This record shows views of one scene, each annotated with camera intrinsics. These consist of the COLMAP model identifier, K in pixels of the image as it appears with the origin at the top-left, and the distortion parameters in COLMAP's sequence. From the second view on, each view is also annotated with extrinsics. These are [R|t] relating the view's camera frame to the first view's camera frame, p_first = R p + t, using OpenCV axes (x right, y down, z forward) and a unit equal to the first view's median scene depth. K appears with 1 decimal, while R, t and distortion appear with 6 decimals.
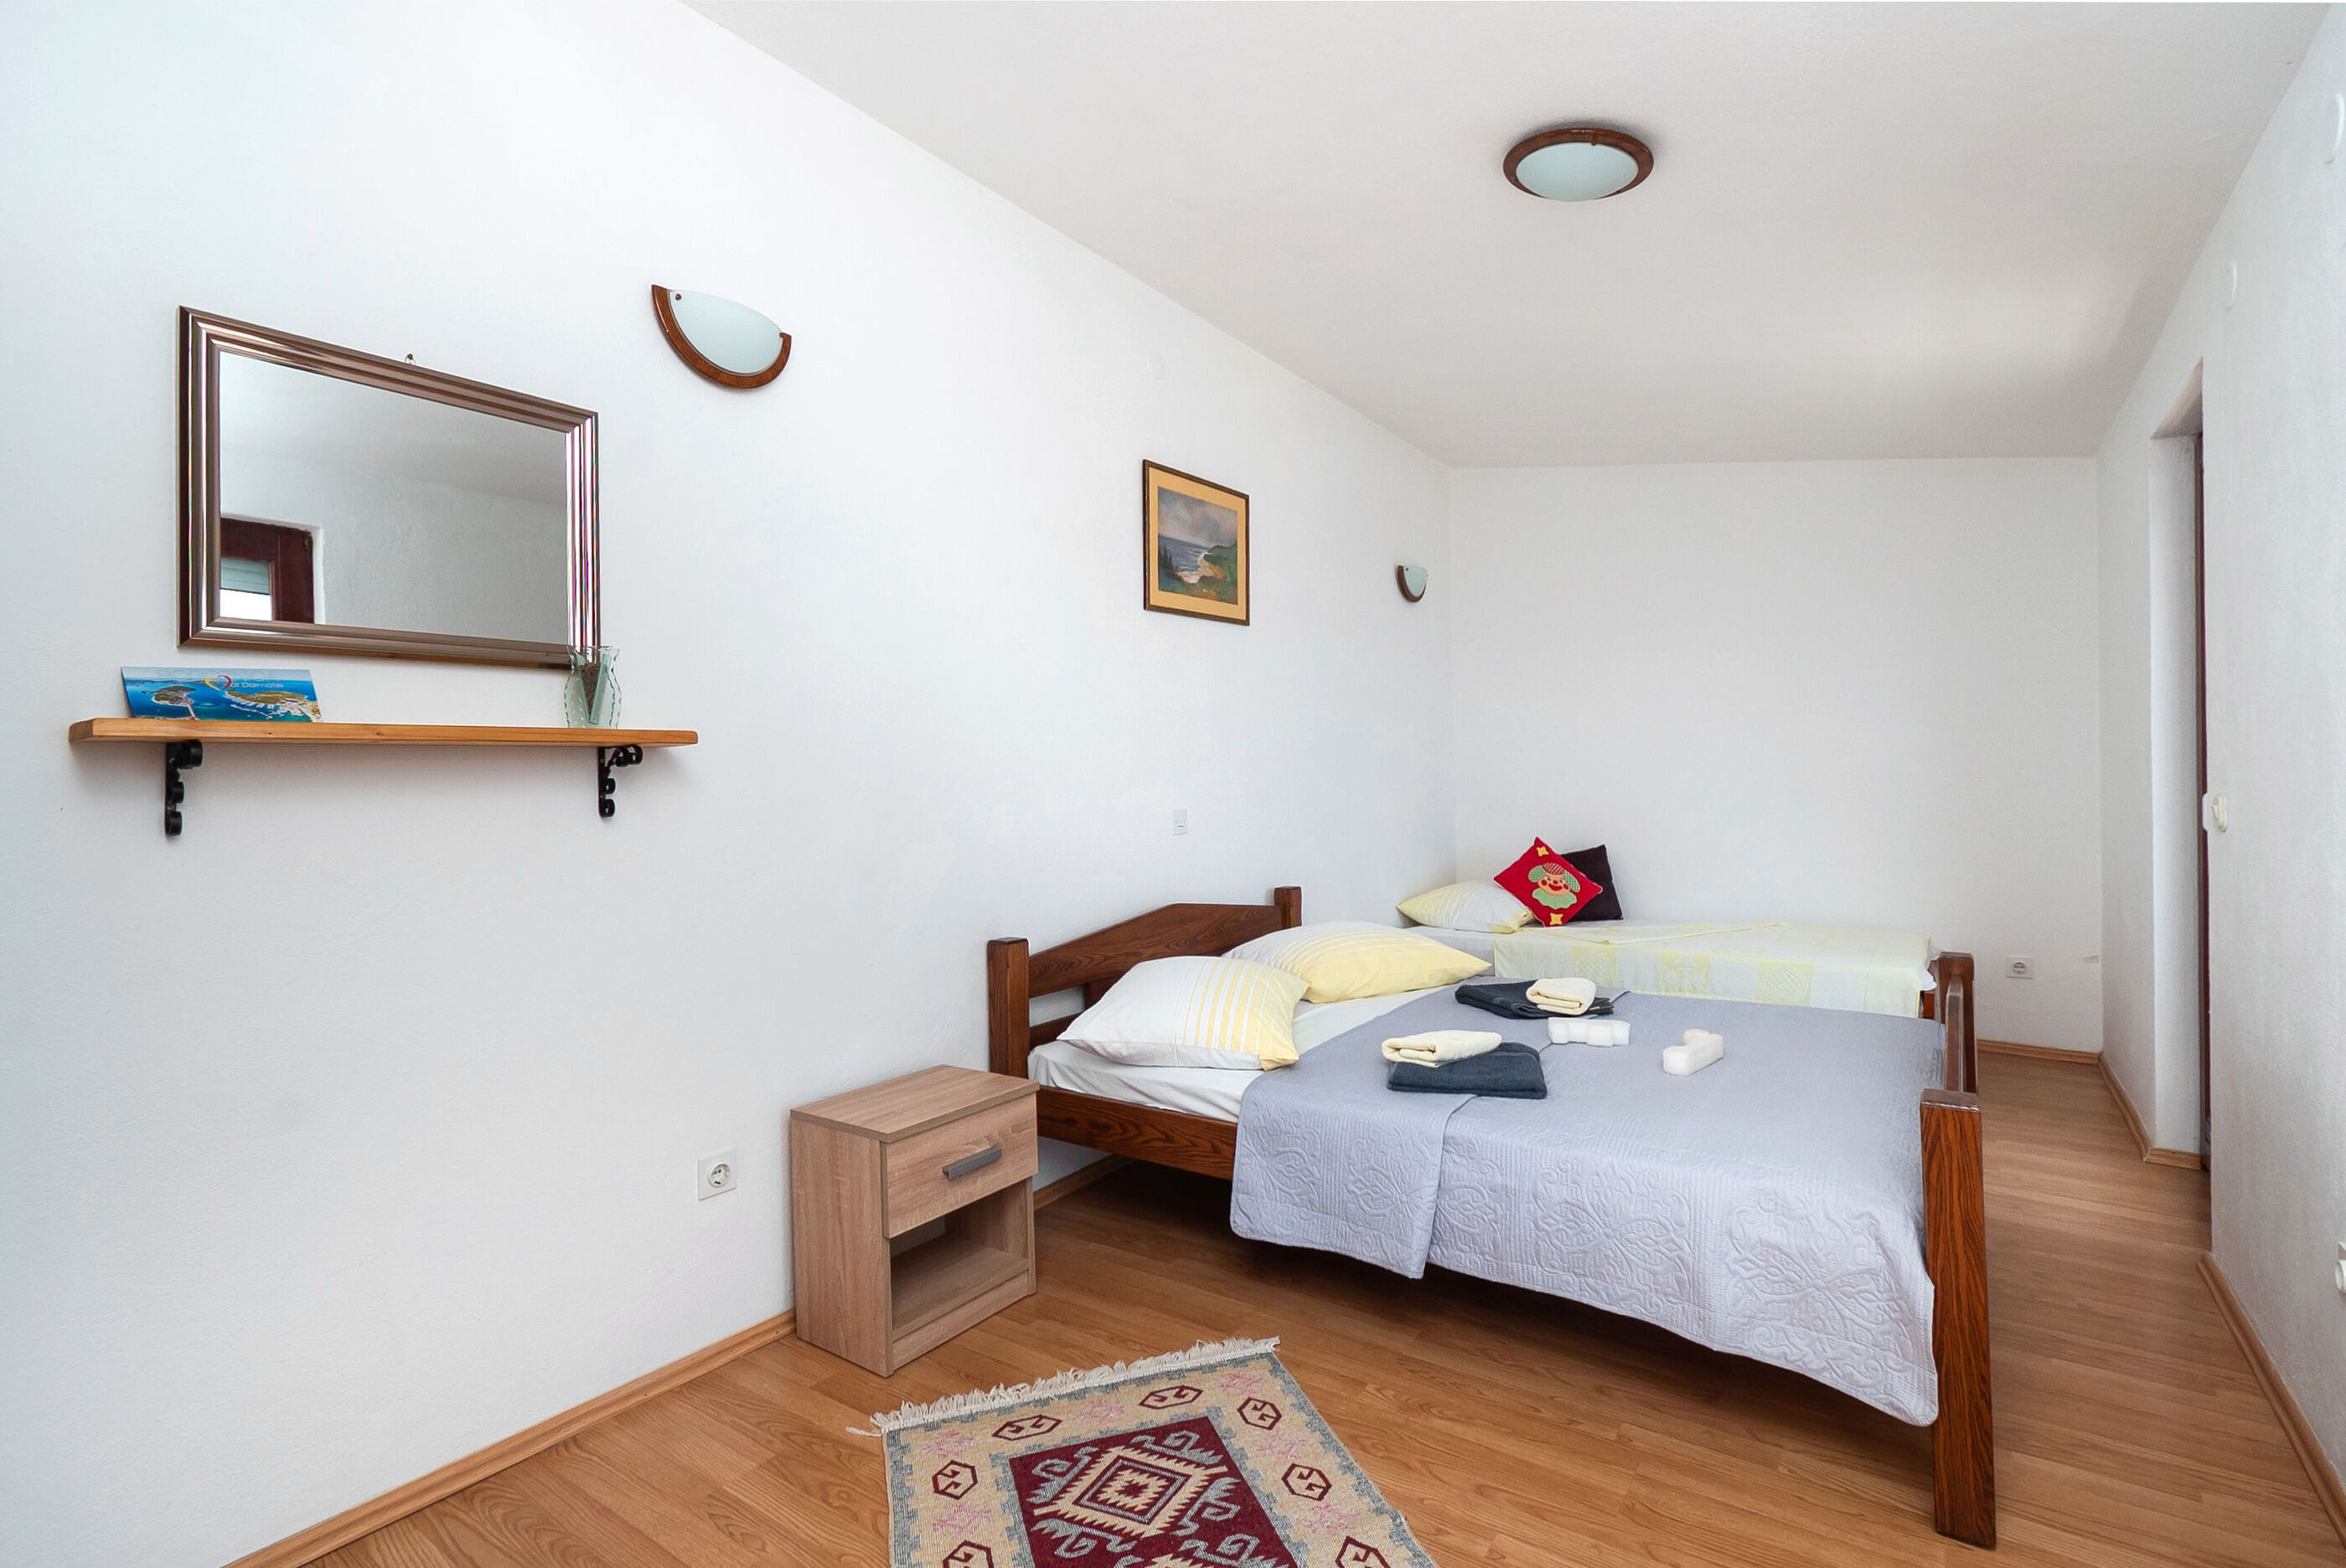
lens RADIAL K [[1071.5, 0, 1223.9], [0, 1071.5, 750.4], [0, 0, 1]] dist [0.019410, -0.015204]
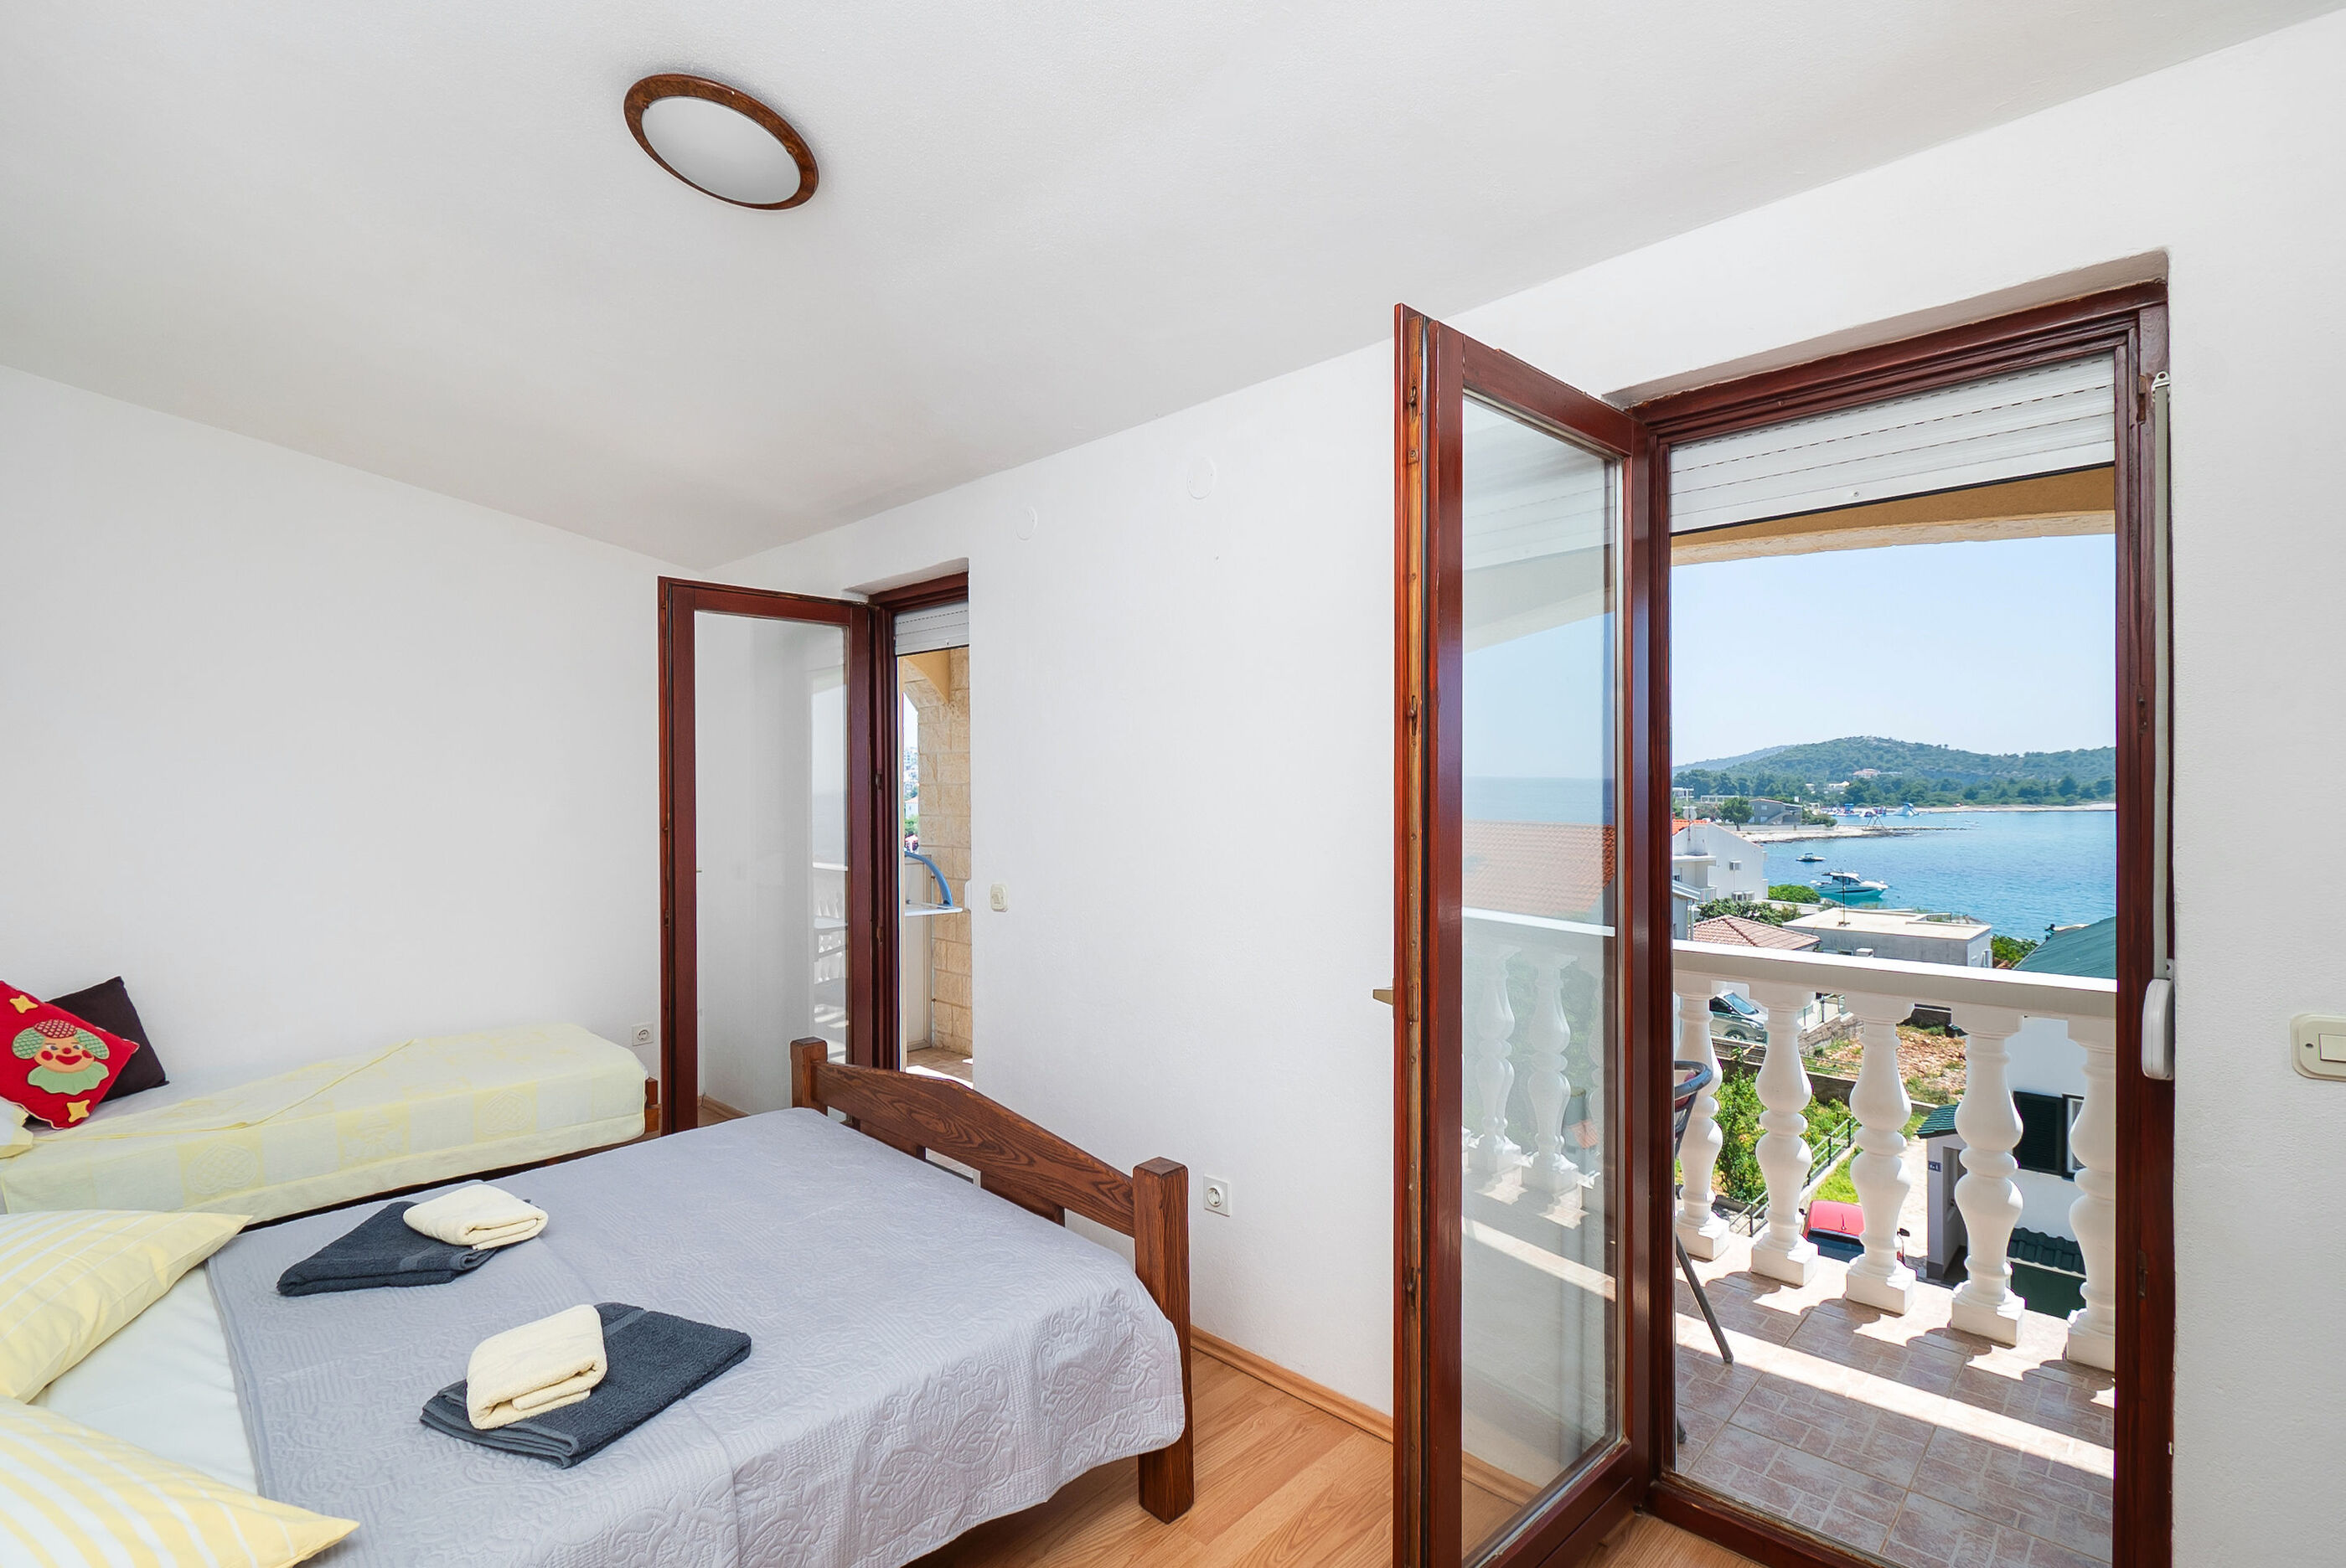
lens RADIAL K [[1059.7, 0, 1213.5], [0, 1059.7, 781.9], [0, 0, 1]] dist [0.010787, -0.012136]
pose [[0.176406, 0.017244, 0.984166, -0.370699], [-0.015925, 0.999766, -0.014663, -0.071825], [-0.984189, -0.013086, 0.176639, 0.512760]]
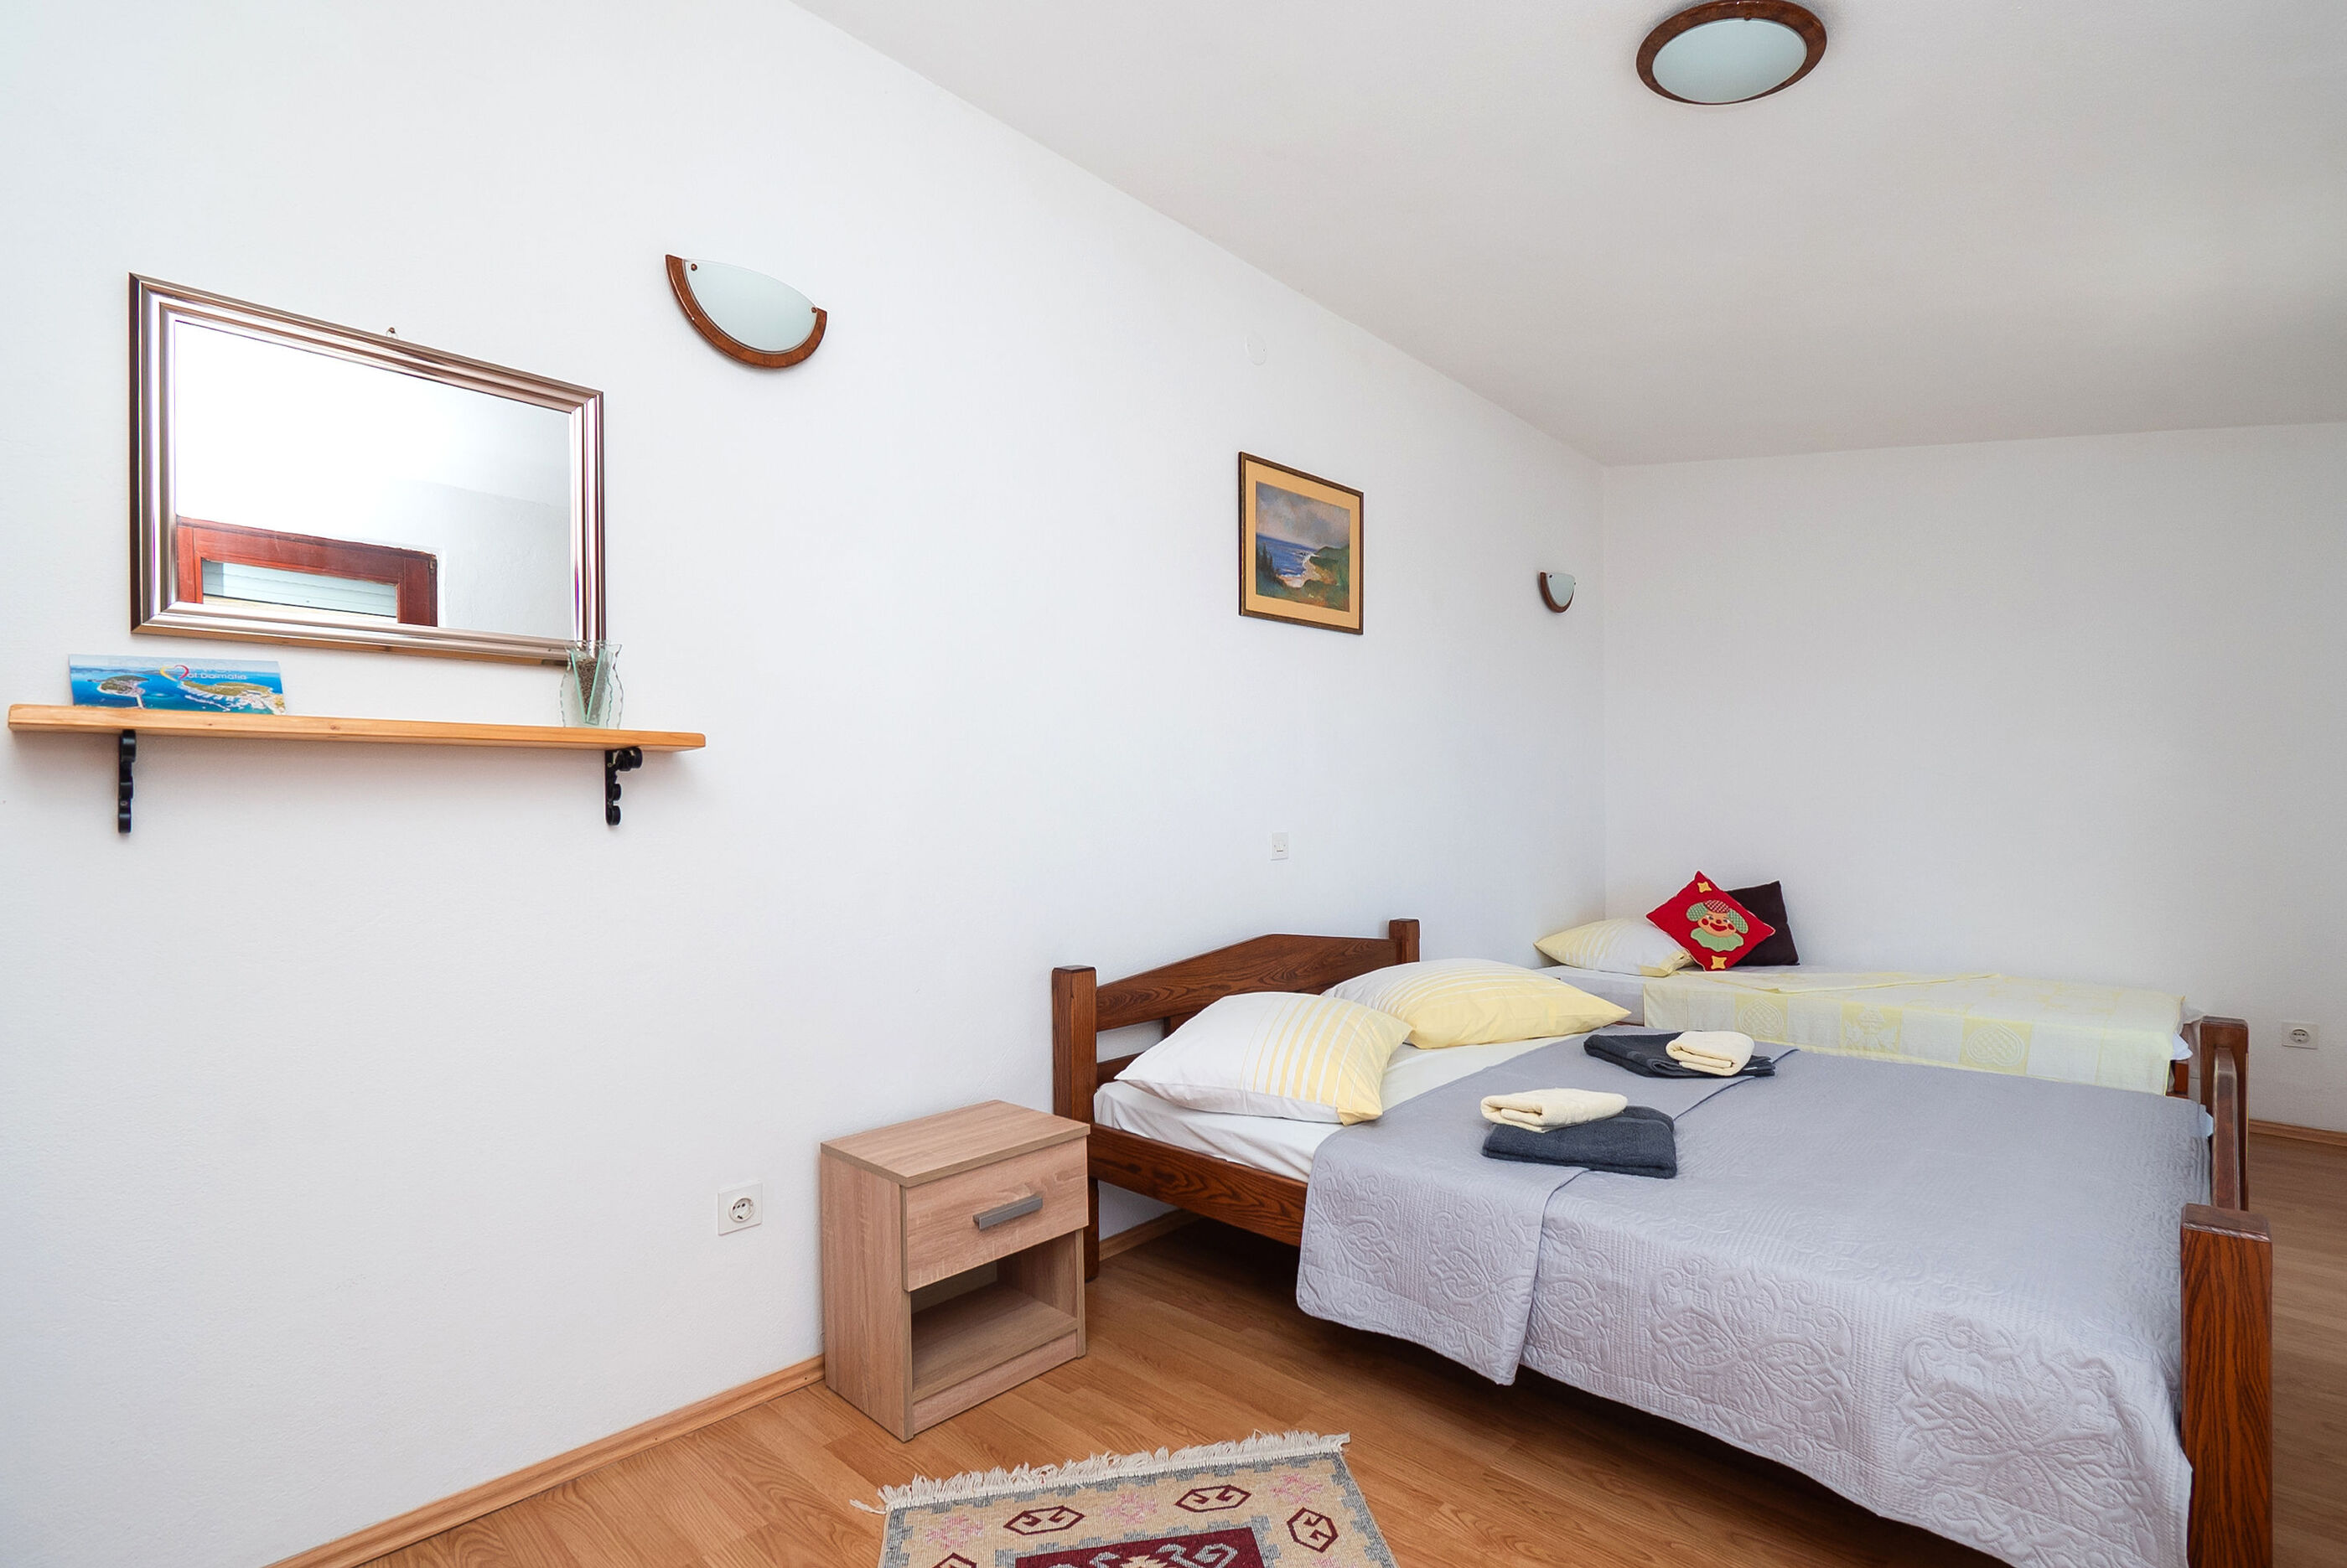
lens RADIAL K [[1067.6, 0, 1224.1], [0, 1067.6, 797.7], [0, 0, 1]] dist [0.011119, -0.013378]
pose [[0.988784, 0.005528, -0.149252, 0.072223], [-0.003528, 0.999900, 0.013660, 0.018706], [0.149312, -0.012980, 0.988705, 0.125640]]
